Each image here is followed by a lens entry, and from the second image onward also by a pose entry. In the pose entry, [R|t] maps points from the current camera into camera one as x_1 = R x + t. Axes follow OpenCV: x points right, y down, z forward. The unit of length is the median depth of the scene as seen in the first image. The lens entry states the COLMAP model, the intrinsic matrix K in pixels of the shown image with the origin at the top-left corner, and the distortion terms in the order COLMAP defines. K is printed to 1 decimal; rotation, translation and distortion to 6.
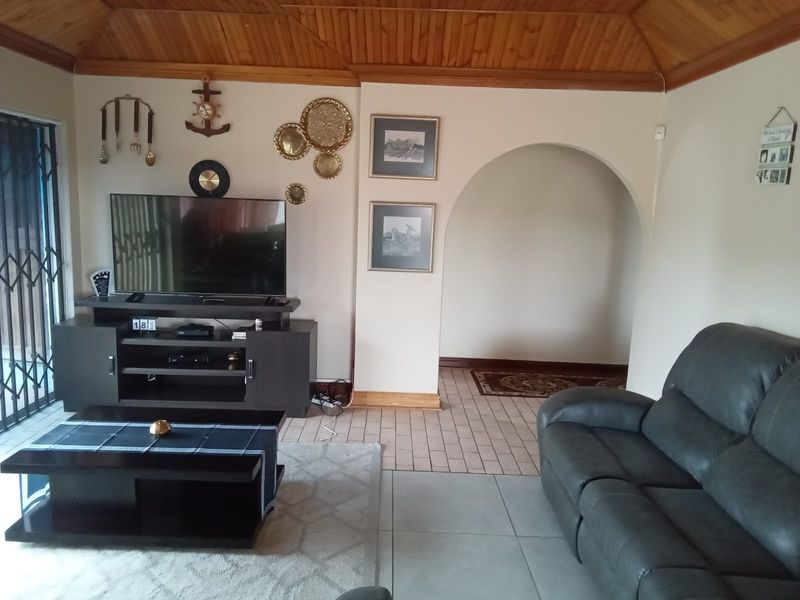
lens RADIAL K [[549.3, 0, 394.7], [0, 549.3, 285.2], [0, 0, 1]] dist [0.075041, -0.102244]
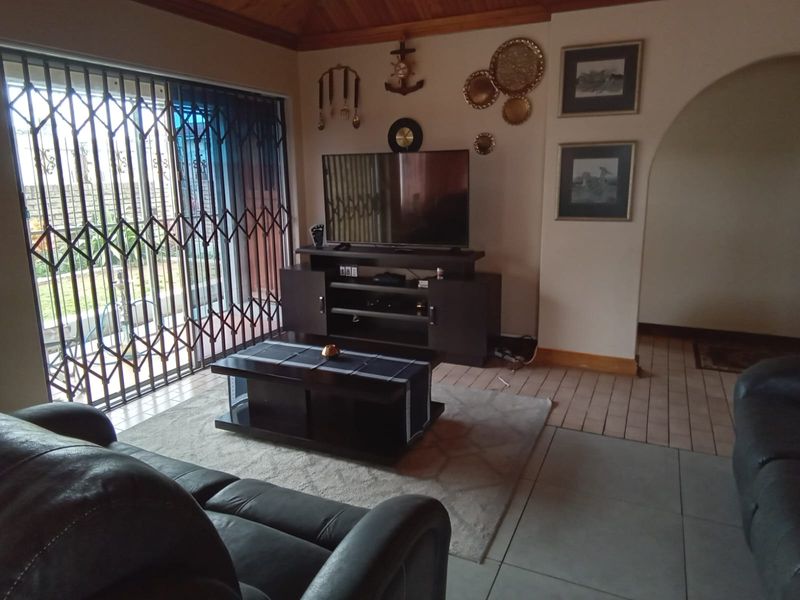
lens RADIAL K [[549.3, 0, 394.7], [0, 549.3, 285.2], [0, 0, 1]] dist [0.075041, -0.102244]
pose [[0.901062, 0.036782, -0.432128, 0.120163], [-0.017365, 0.998658, 0.048794, 0.043958], [0.433342, -0.036462, 0.900491, 0.035111]]
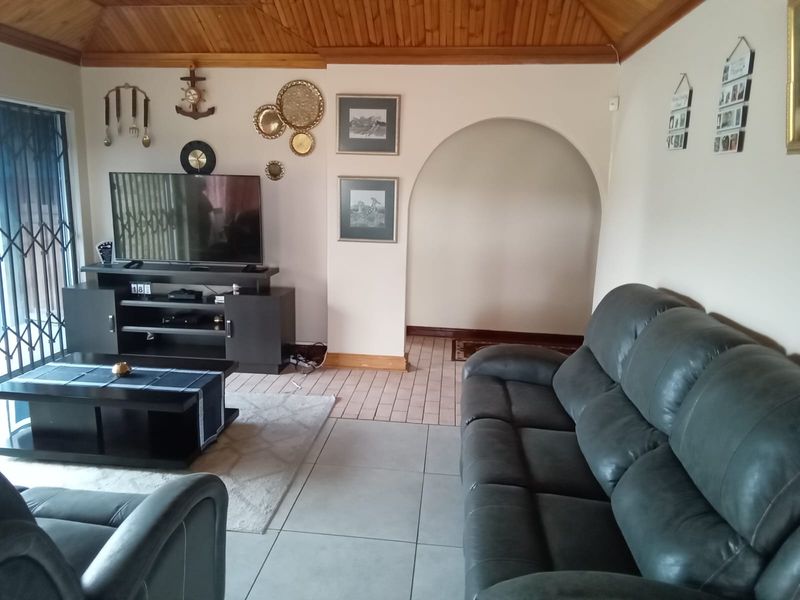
lens RADIAL K [[549.3, 0, 394.7], [0, 549.3, 285.2], [0, 0, 1]] dist [0.075041, -0.102244]
pose [[0.993851, 0.006970, -0.110510, 0.189599], [-0.004013, 0.999629, 0.026957, 0.031700], [0.110657, -0.026348, 0.993509, -0.064647]]
